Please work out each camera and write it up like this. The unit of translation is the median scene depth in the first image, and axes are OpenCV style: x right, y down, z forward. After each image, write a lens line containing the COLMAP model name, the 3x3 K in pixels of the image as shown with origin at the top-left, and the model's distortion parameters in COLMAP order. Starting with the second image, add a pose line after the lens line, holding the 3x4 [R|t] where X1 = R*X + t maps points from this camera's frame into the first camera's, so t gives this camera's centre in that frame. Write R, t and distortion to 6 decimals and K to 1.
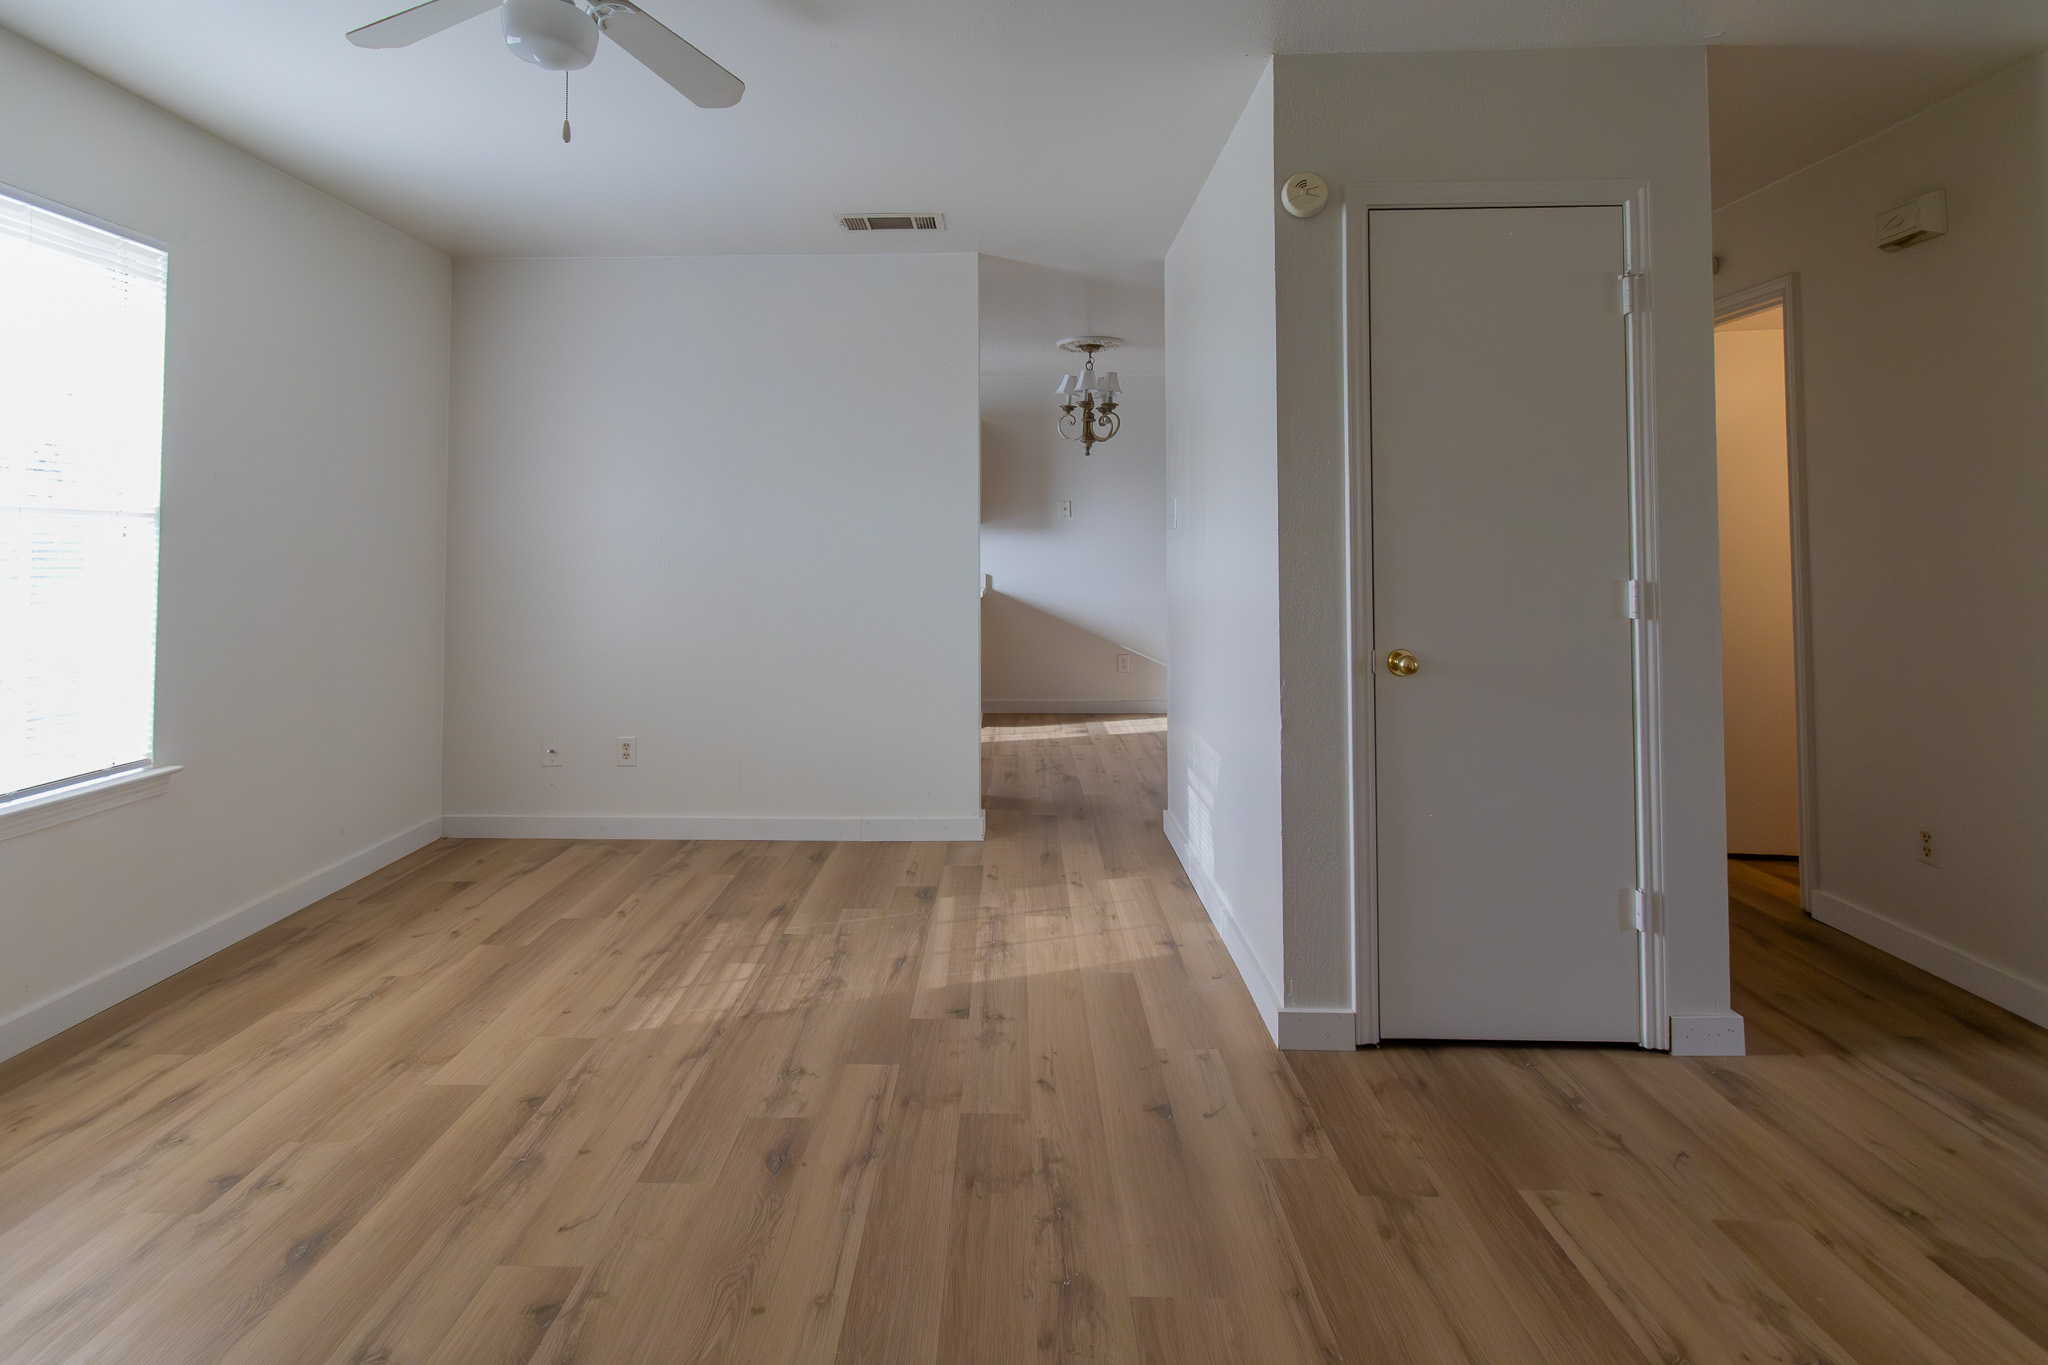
lens RADIAL K [[995.0, 0, 968.9], [0, 995.0, 511.7], [0, 0, 1]] dist [-0.000894, 0.000709]
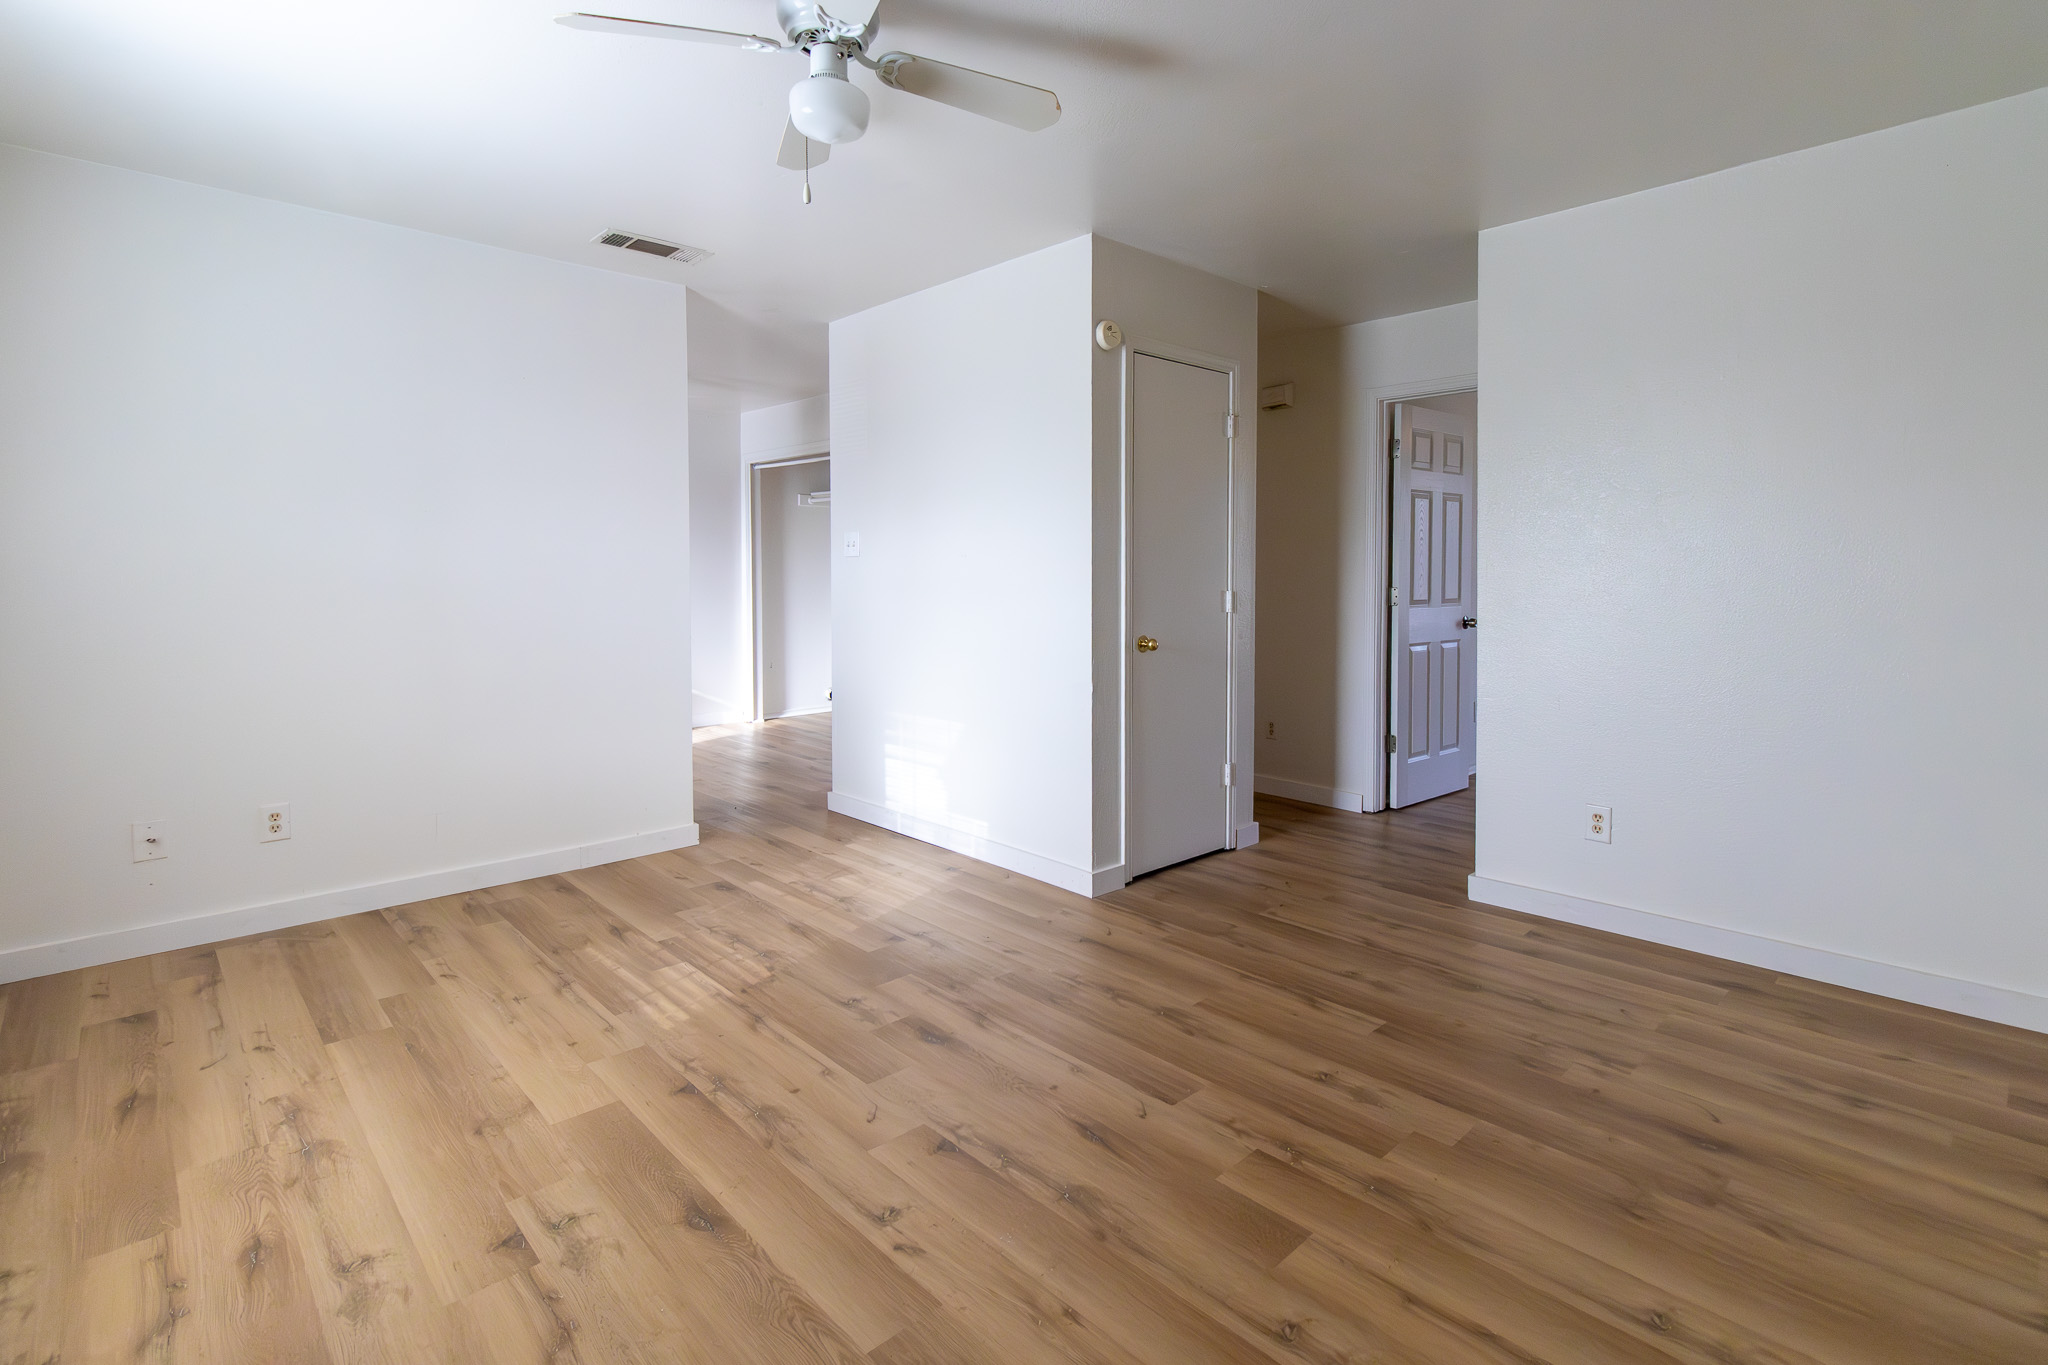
lens RADIAL K [[990.8, 0, 1009.1], [0, 990.8, 609.0], [0, 0, 1]] dist [0.000021, 0.000549]
pose [[0.710797, -0.025547, 0.702933, -0.857053], [-0.025956, 0.997707, 0.062506, 0.001143], [-0.702918, -0.062674, 0.708504, 0.030990]]
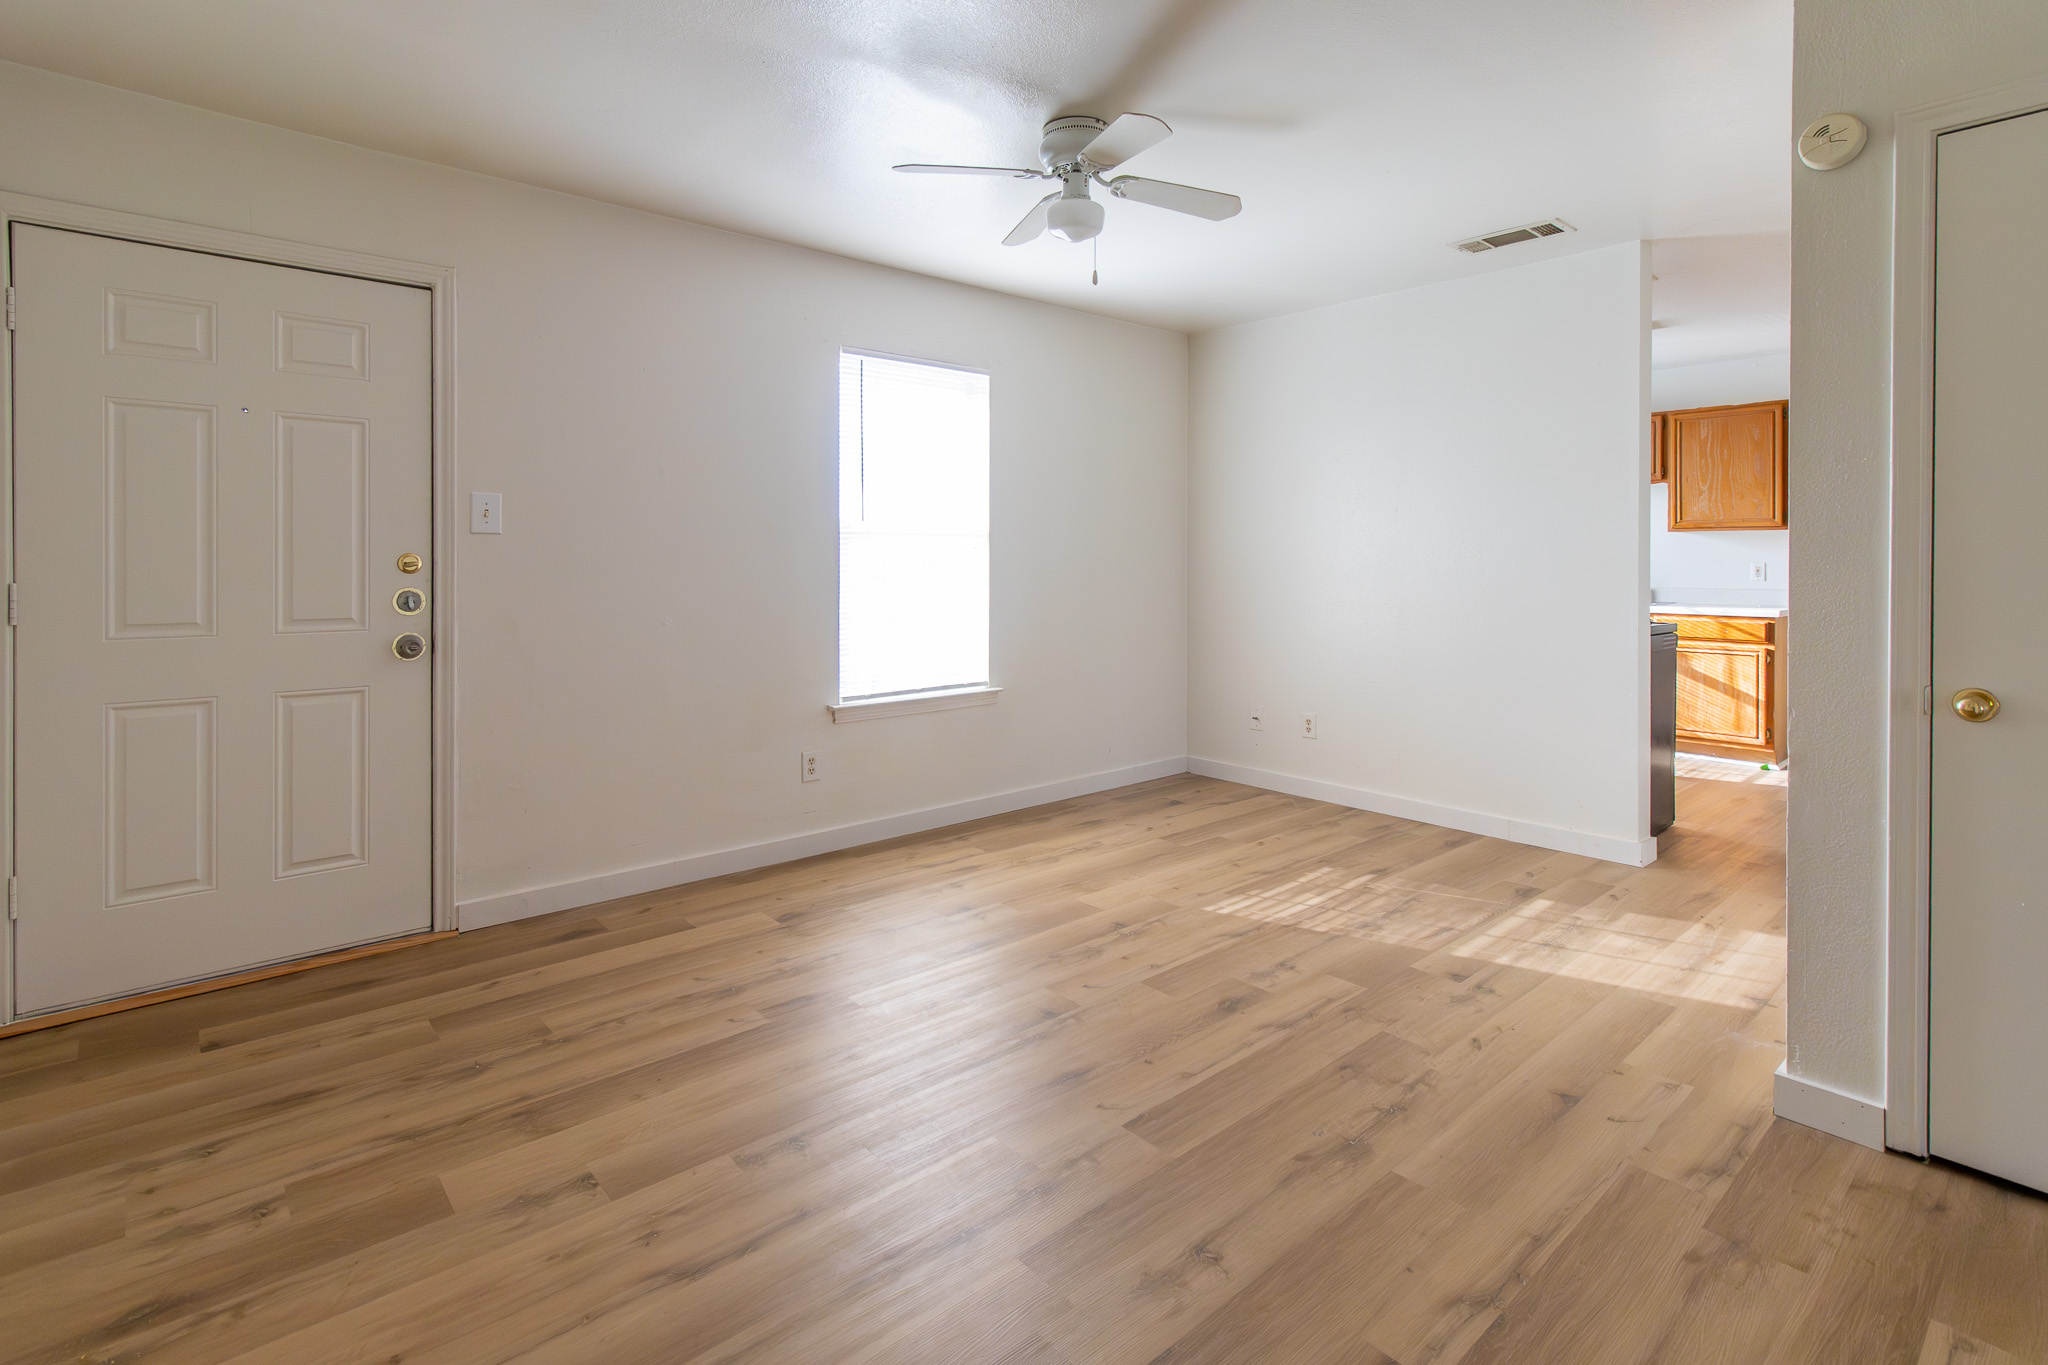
lens RADIAL K [[969.6, 0, 1031.2], [0, 969.6, 557.6], [0, 0, 1]] dist [-0.003048, 0.000284]
pose [[0.688117, 0.003482, -0.725591, 0.487958], [0.023351, 0.999364, 0.026940, -0.003071], [0.725224, -0.035481, 0.687598, -0.074940]]
